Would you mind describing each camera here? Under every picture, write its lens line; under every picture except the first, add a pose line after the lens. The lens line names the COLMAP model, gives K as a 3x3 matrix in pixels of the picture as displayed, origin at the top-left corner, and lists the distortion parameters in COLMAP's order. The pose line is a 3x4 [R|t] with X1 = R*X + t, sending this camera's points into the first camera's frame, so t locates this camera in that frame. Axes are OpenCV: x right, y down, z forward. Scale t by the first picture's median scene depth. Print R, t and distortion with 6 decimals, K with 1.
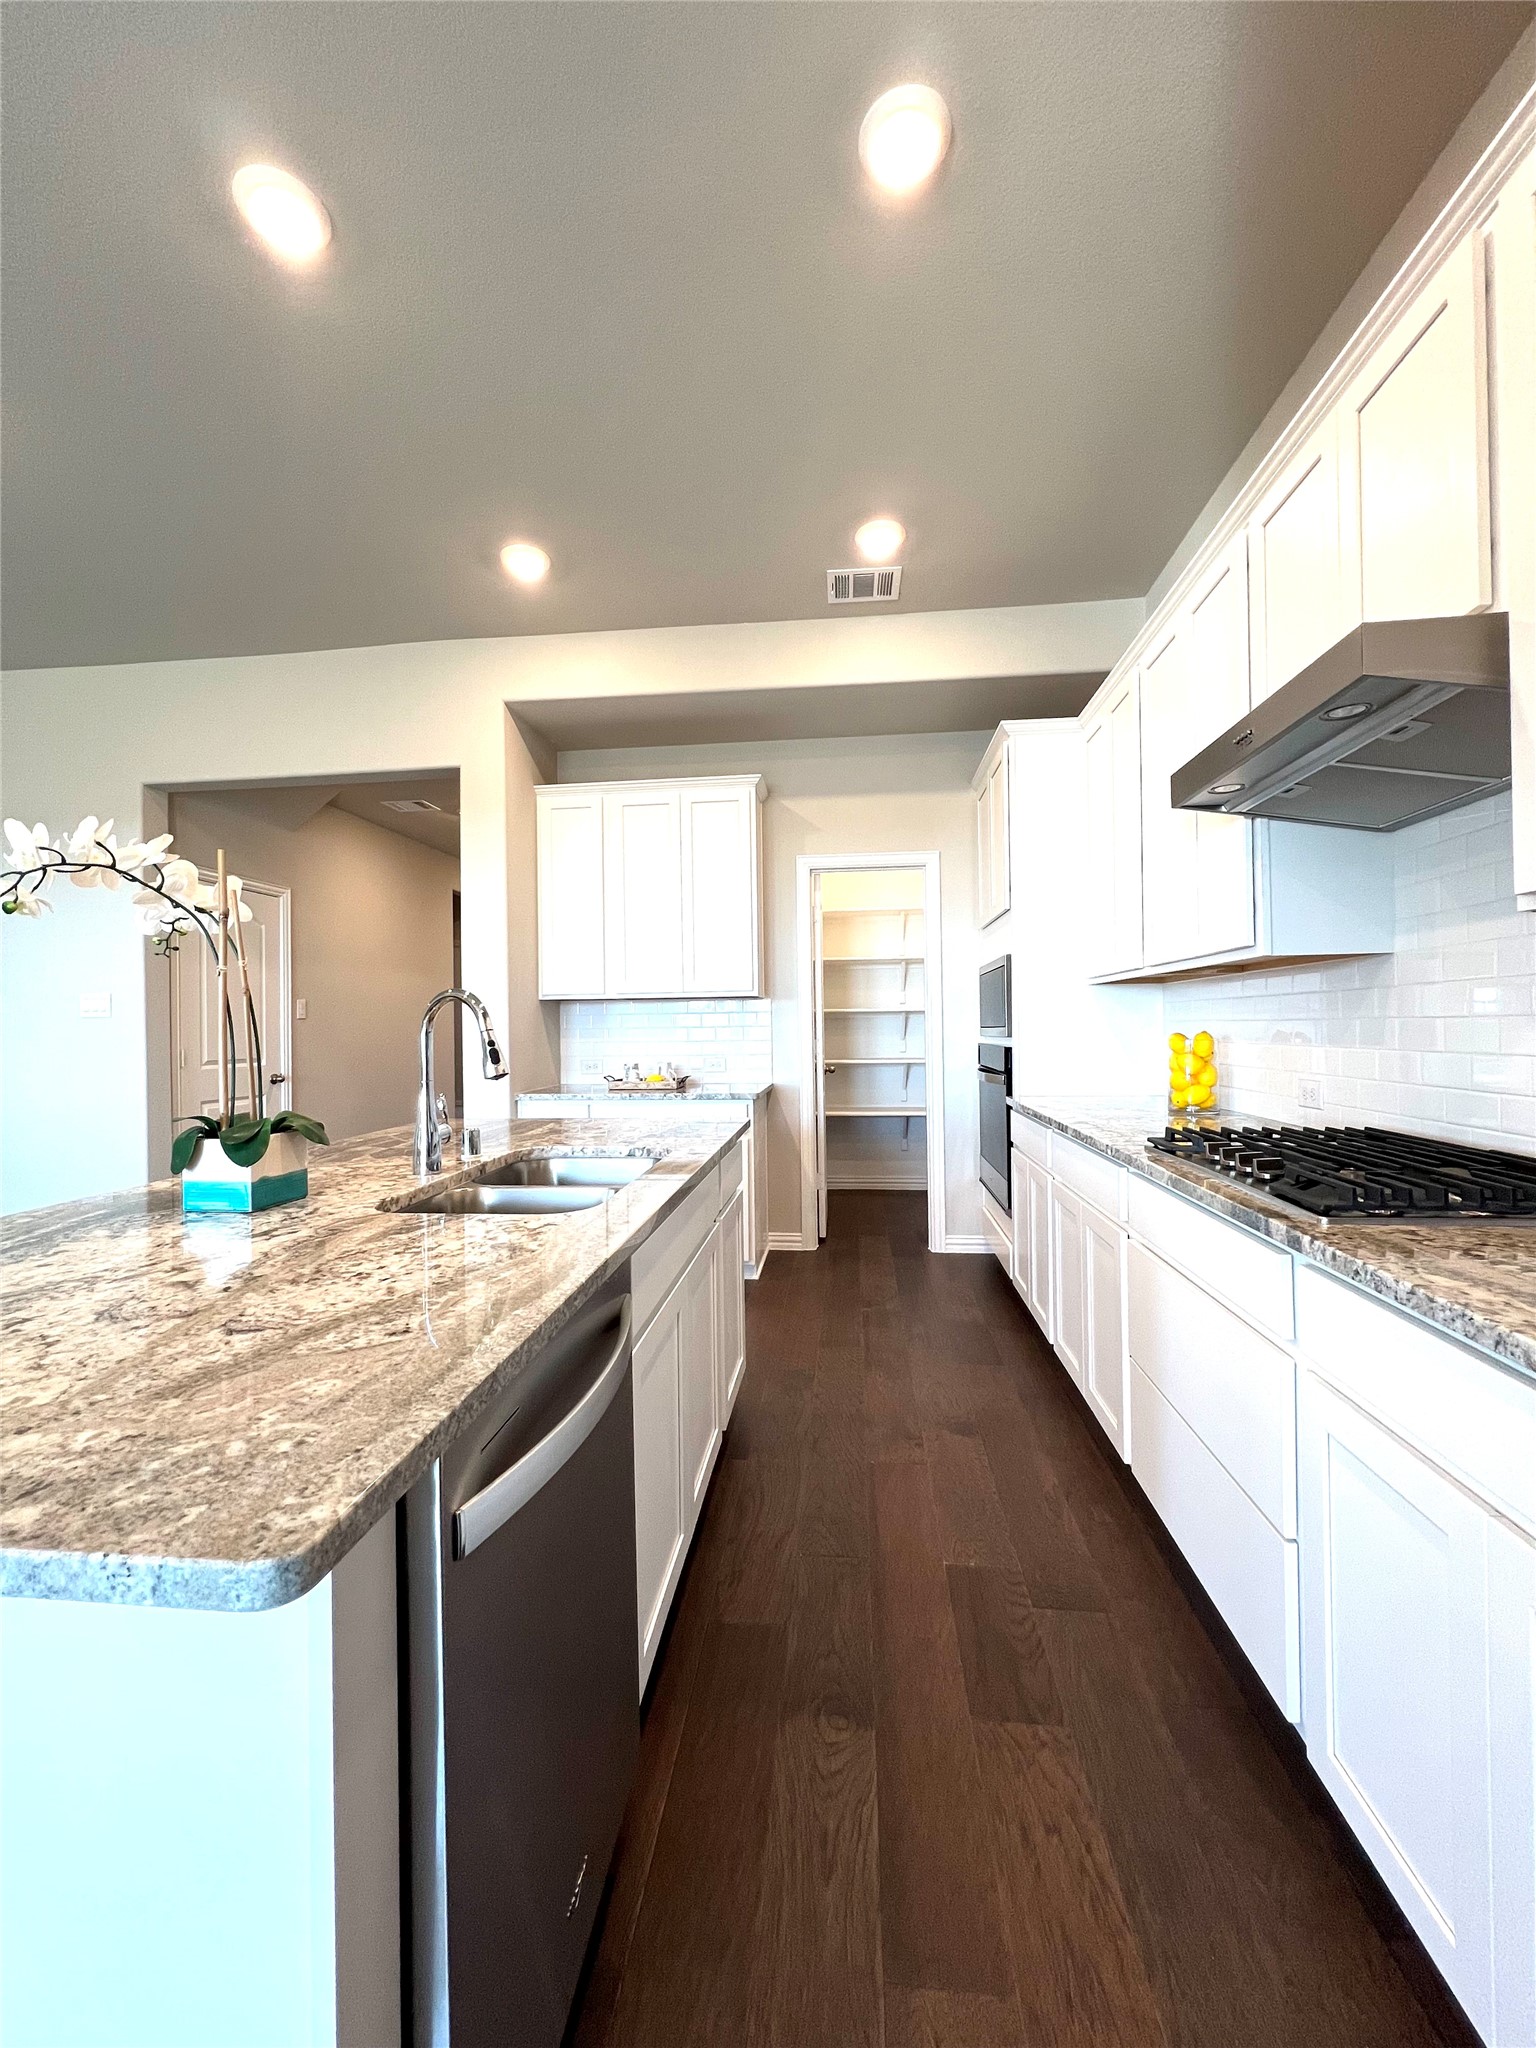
lens RADIAL K [[817.4, 0, 763.5], [0, 817.4, 1020.3], [0, 0, 1]] dist [-0.000392, -0.000419]
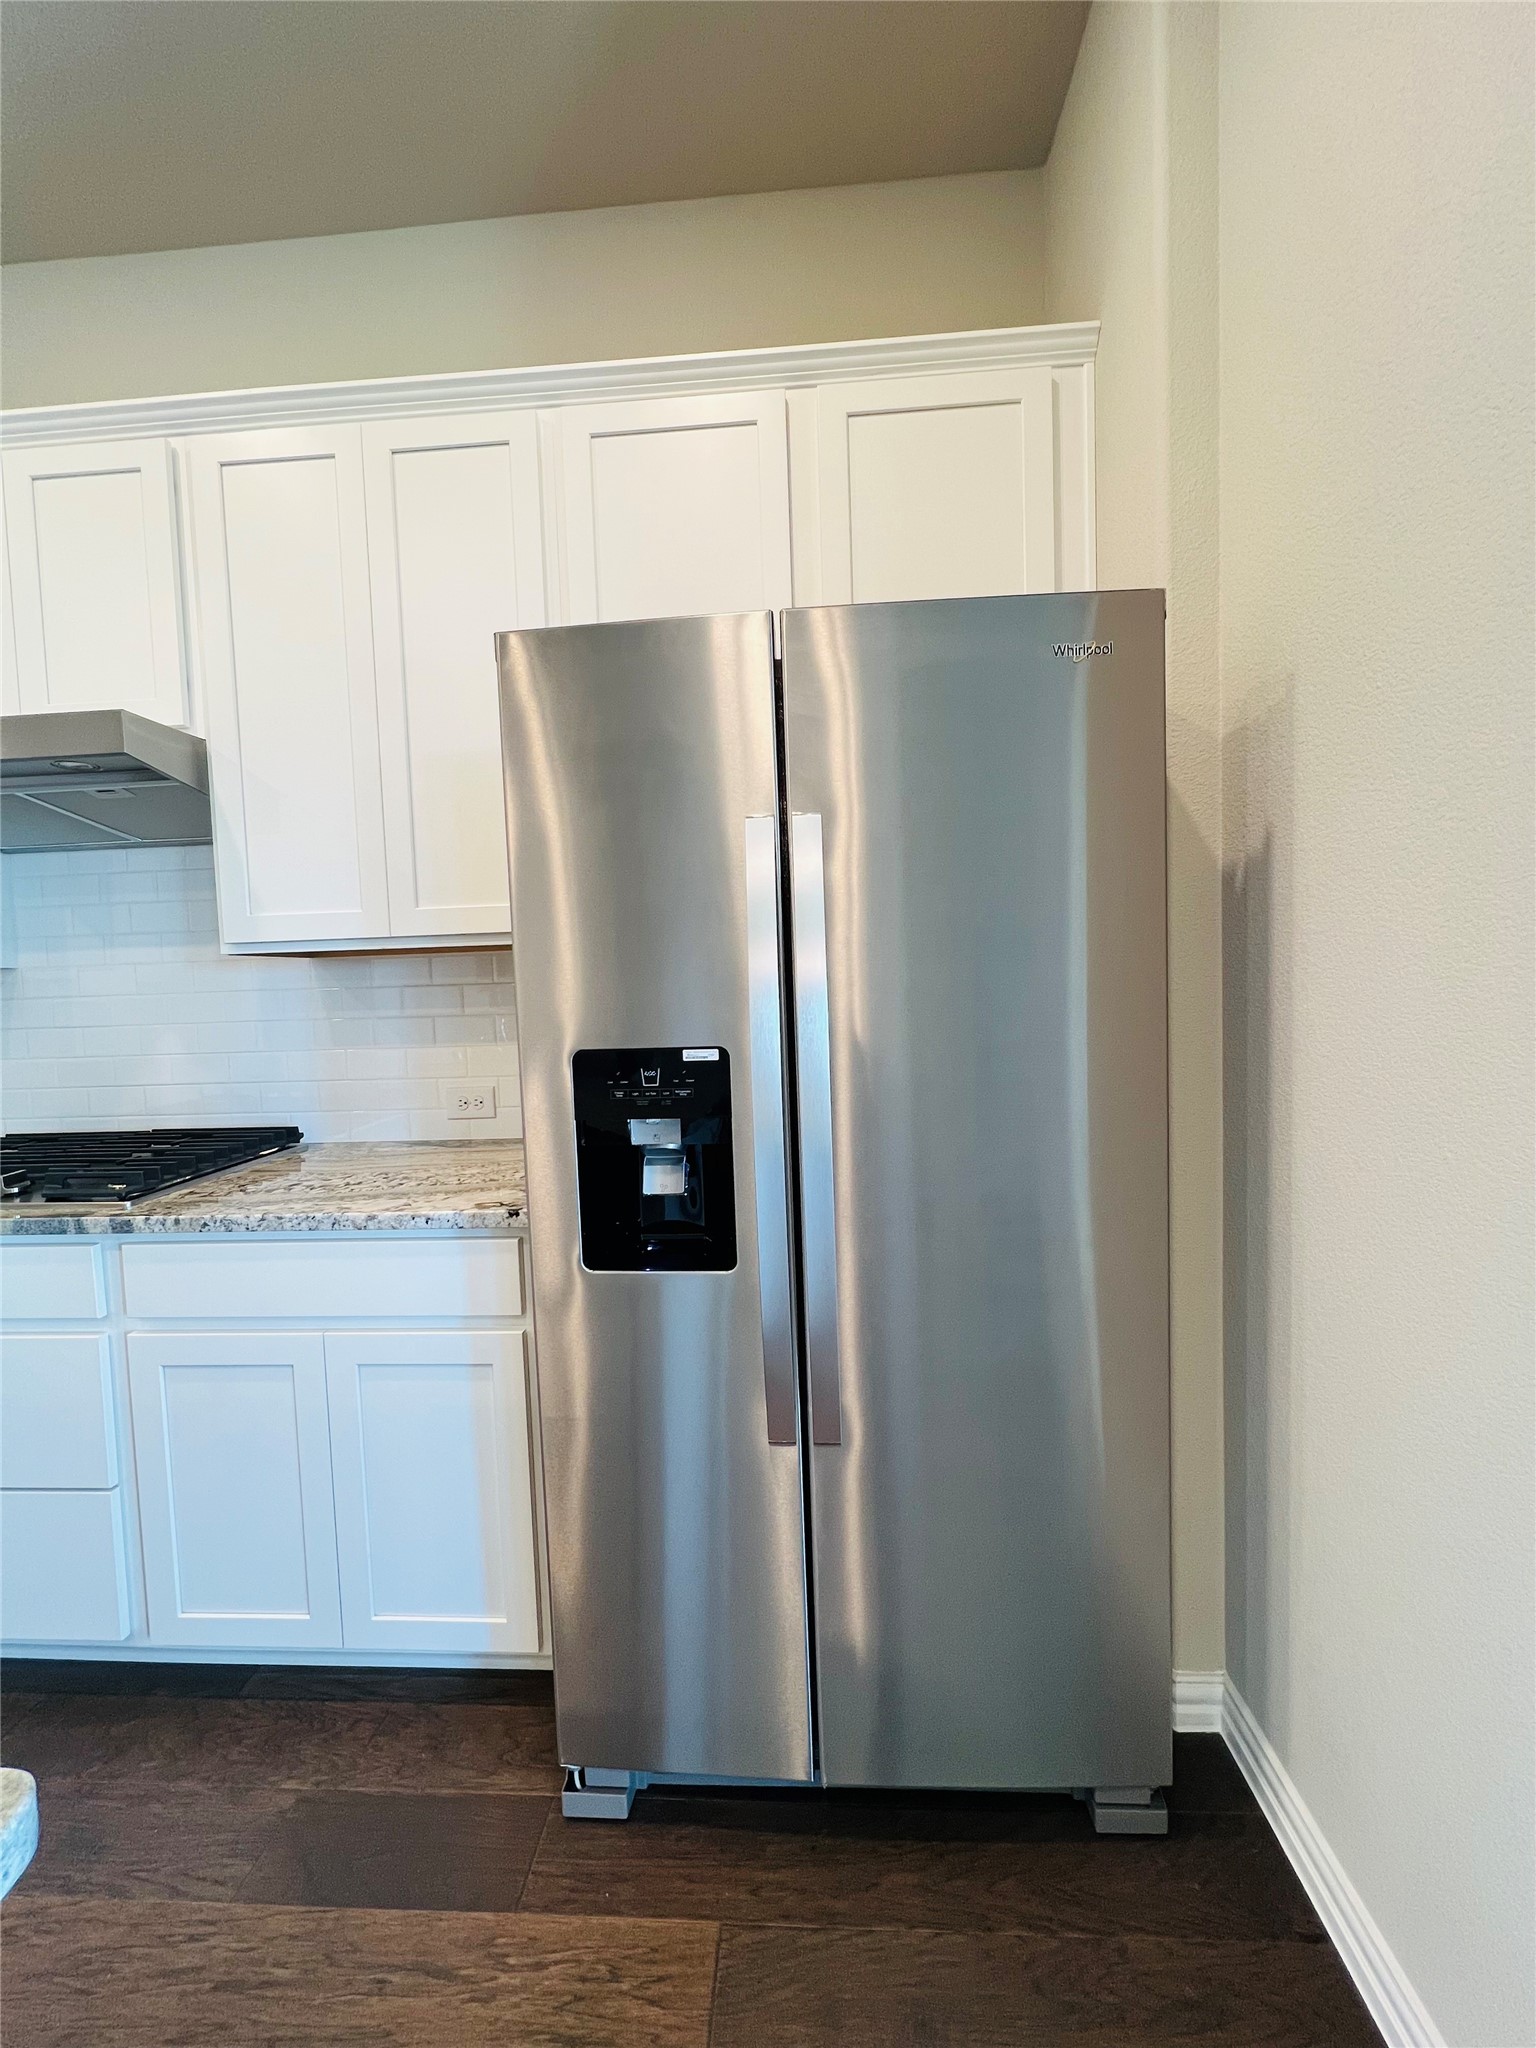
lens RADIAL K [[817.4, 0, 762.2], [0, 817.4, 1022.2], [0, 0, 1]] dist [-0.000392, -0.000419]
pose [[-0.037834, -0.035652, 0.998648, -0.530365], [0.027910, 0.998936, 0.036719, -0.039127], [-0.998894, 0.029262, -0.036799, 0.108418]]
